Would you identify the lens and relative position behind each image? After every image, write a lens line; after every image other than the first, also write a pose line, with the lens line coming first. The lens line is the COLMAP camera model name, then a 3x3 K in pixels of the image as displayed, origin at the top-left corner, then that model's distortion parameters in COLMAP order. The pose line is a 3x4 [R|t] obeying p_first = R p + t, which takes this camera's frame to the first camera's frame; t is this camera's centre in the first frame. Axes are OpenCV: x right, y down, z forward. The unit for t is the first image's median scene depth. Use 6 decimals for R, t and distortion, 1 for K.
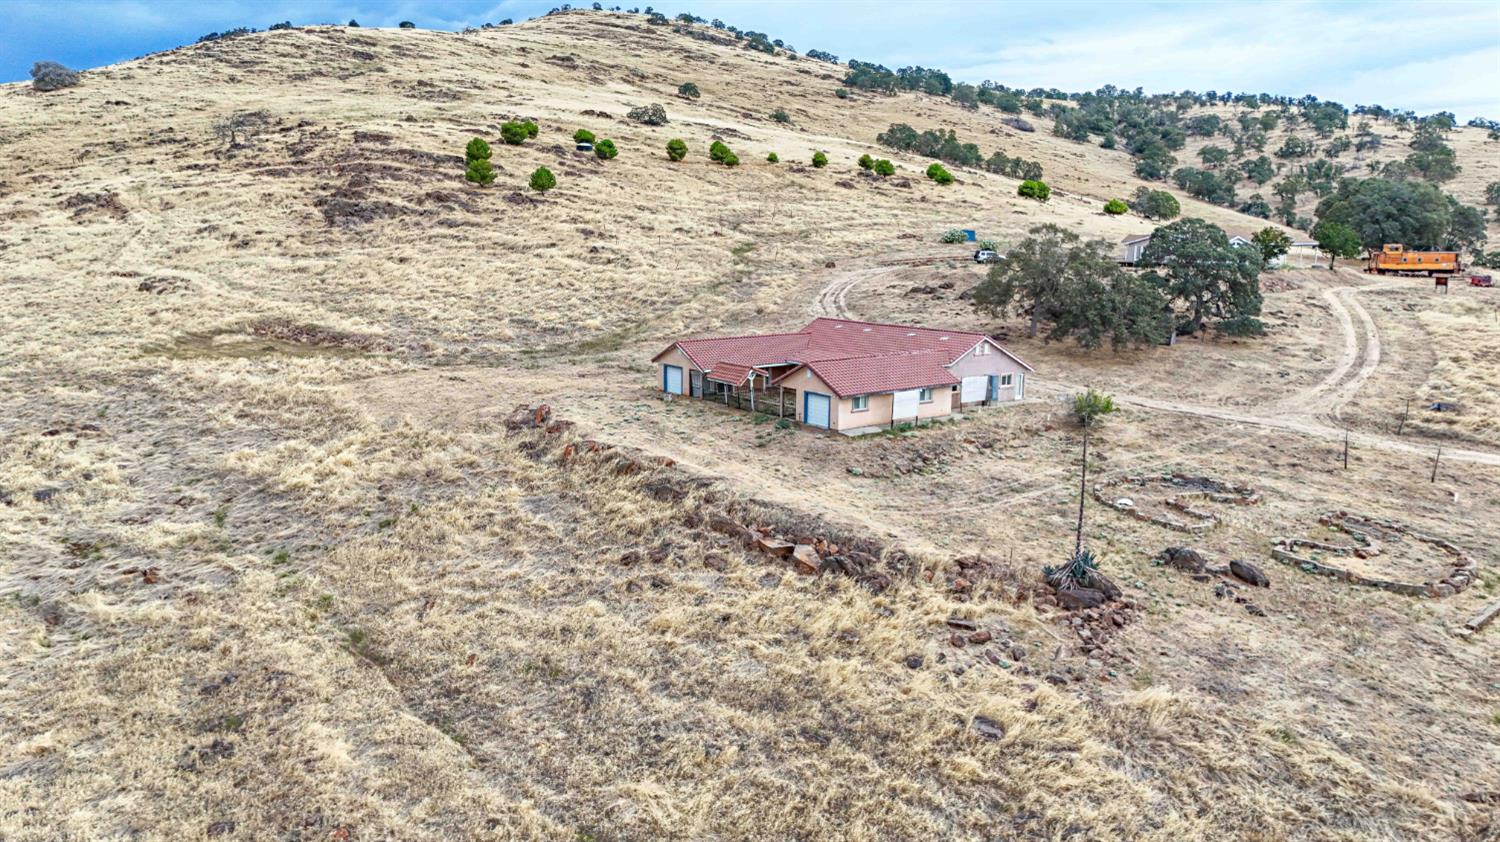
lens RADIAL K [[1092.2, 0, 754.3], [0, 1092.2, 423.4], [0, 0, 1]] dist [0.083161, -0.080104]
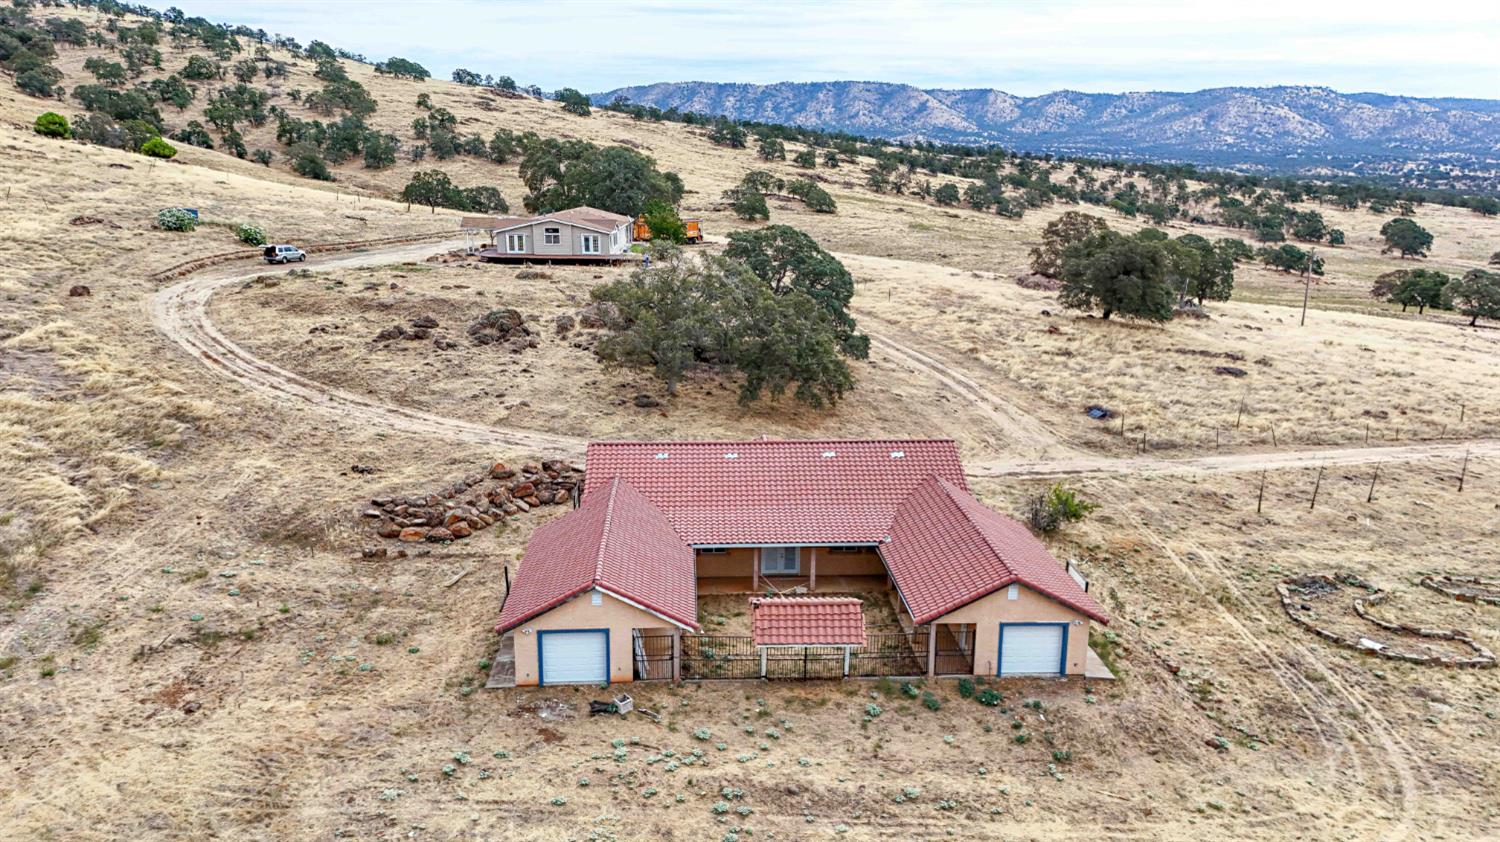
lens RADIAL K [[1092.2, 0, 754.3], [0, 1092.2, 423.4], [0, 0, 1]] dist [0.083161, -0.080104]
pose [[0.557616, -0.201236, 0.805338, -0.064356], [0.140911, 0.979037, 0.147073, -0.032332], [-0.818052, 0.031471, 0.574283, 0.107735]]
